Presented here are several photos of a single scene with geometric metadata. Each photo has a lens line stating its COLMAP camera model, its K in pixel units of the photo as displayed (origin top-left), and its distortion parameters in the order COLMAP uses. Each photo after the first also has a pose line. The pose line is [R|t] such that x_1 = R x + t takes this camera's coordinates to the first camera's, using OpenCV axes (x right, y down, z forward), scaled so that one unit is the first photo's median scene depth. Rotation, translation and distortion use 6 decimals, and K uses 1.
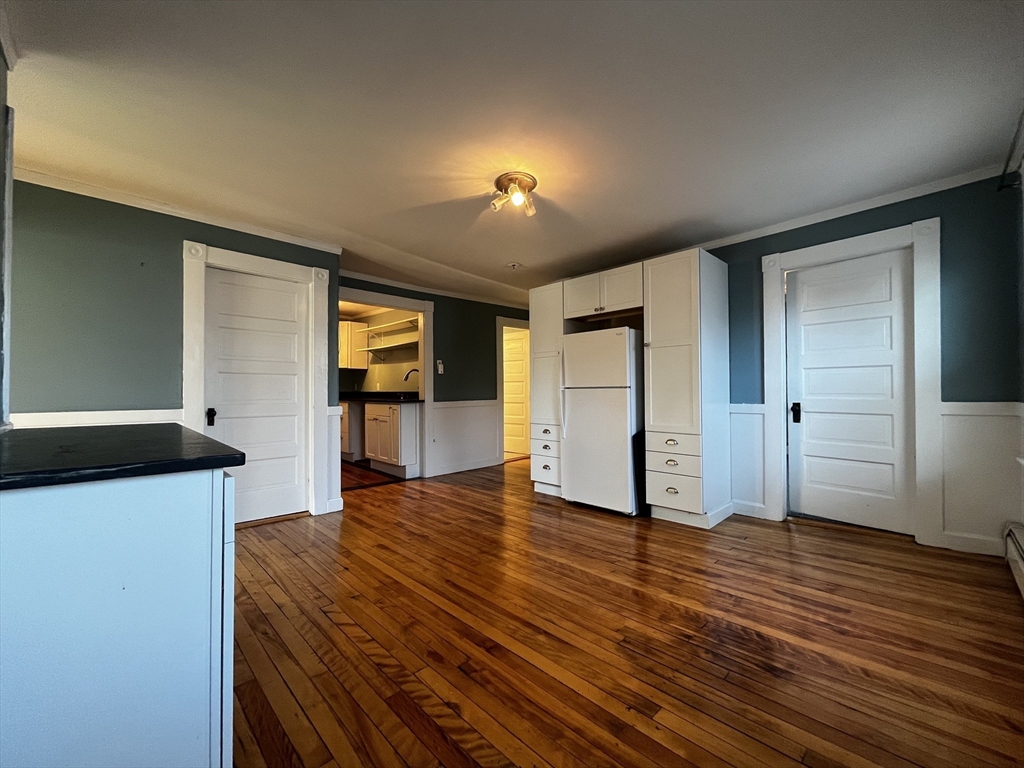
lens RADIAL K [[413.5, 0, 508.6], [0, 413.5, 384.2], [0, 0, 1]] dist [-0.001885, 0.000065]
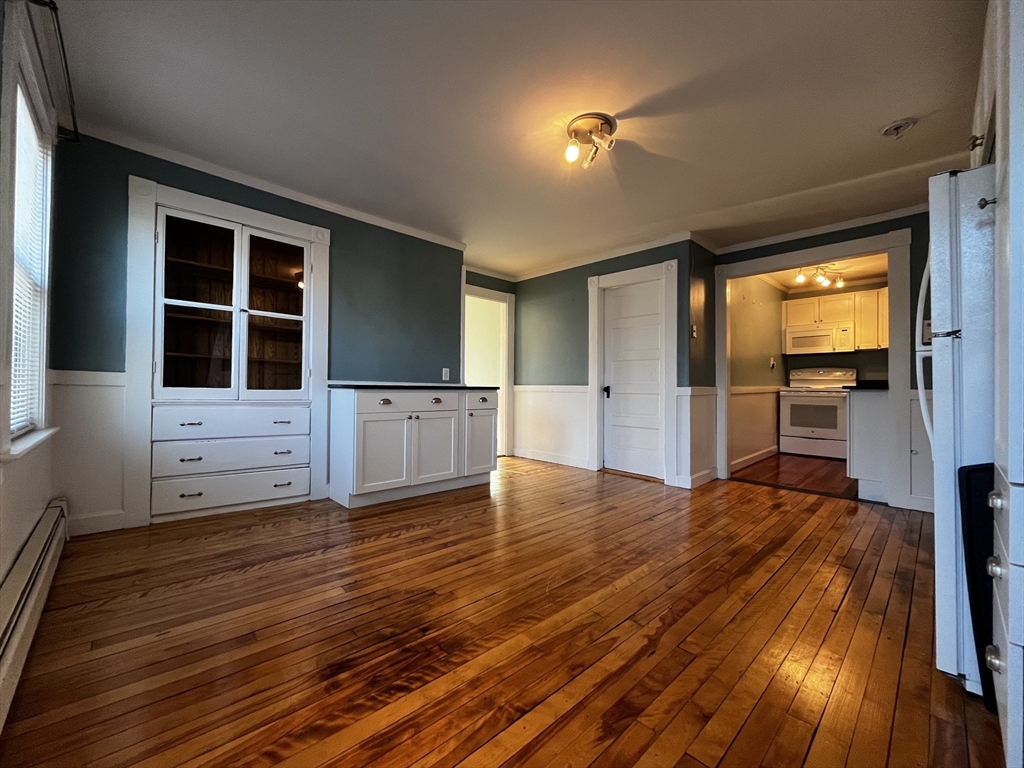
lens RADIAL K [[413.5, 0, 508.6], [0, 413.5, 384.2], [0, 0, 1]] dist [-0.001885, 0.000065]
pose [[-0.017010, -0.004196, -0.999847, 0.900030], [0.006470, 0.999970, -0.004306, 0.068915], [0.999834, -0.006542, -0.016982, 0.825784]]
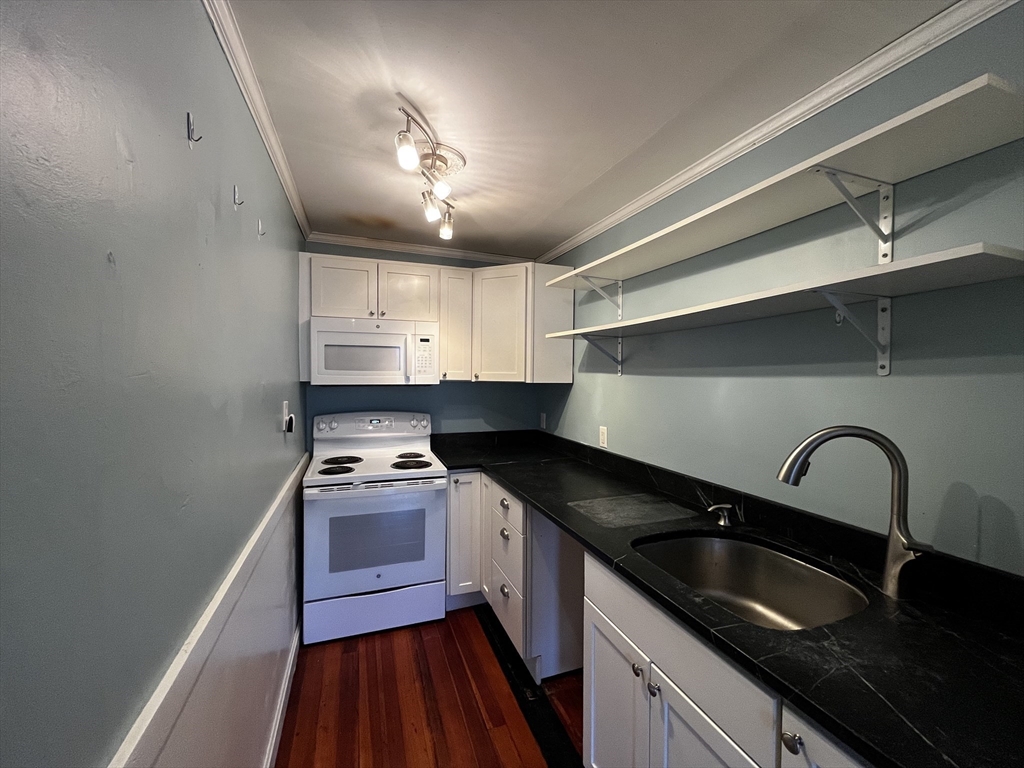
lens RADIAL K [[413.5, 0, 508.6], [0, 413.5, 384.2], [0, 0, 1]] dist [-0.001885, 0.000065]
pose [[0.912069, 0.019568, -0.409569, -0.634567], [-0.006117, 0.999399, 0.034128, -0.131890], [0.409990, -0.028622, 0.911641, 1.662797]]
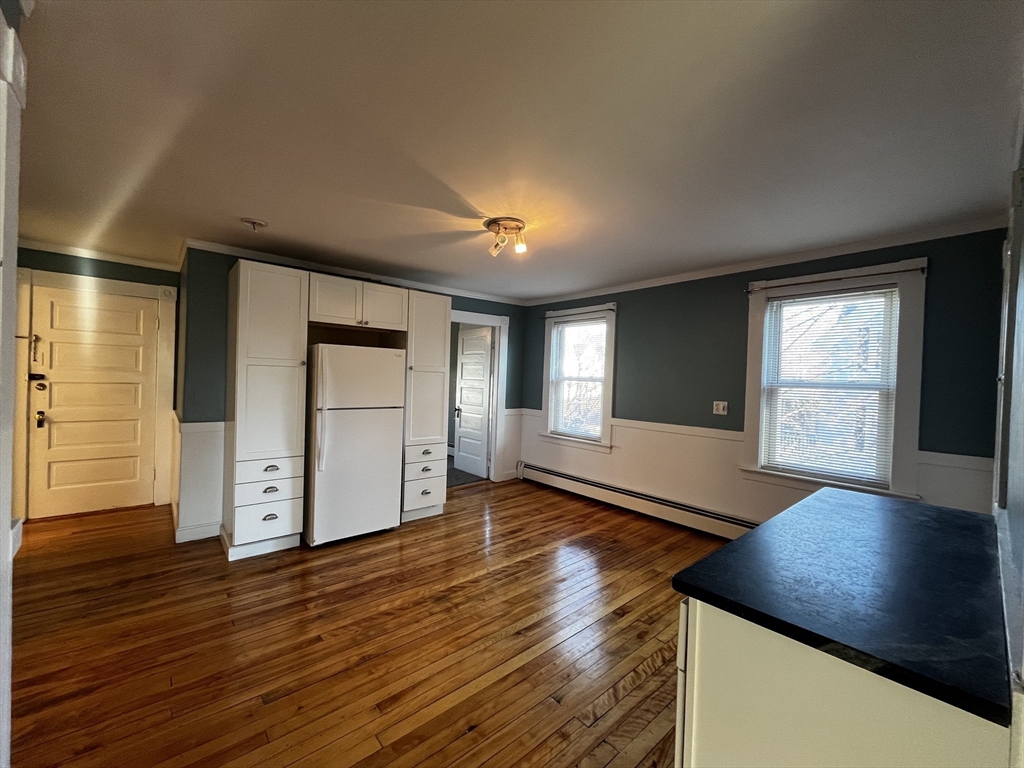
lens RADIAL K [[413.5, 0, 508.6], [0, 413.5, 384.2], [0, 0, 1]] dist [-0.001885, 0.000065]
pose [[0.058923, -0.003992, 0.998255, -1.000093], [-0.048433, 0.998803, 0.006853, -0.096132], [-0.997087, -0.048753, 0.058659, 0.901820]]
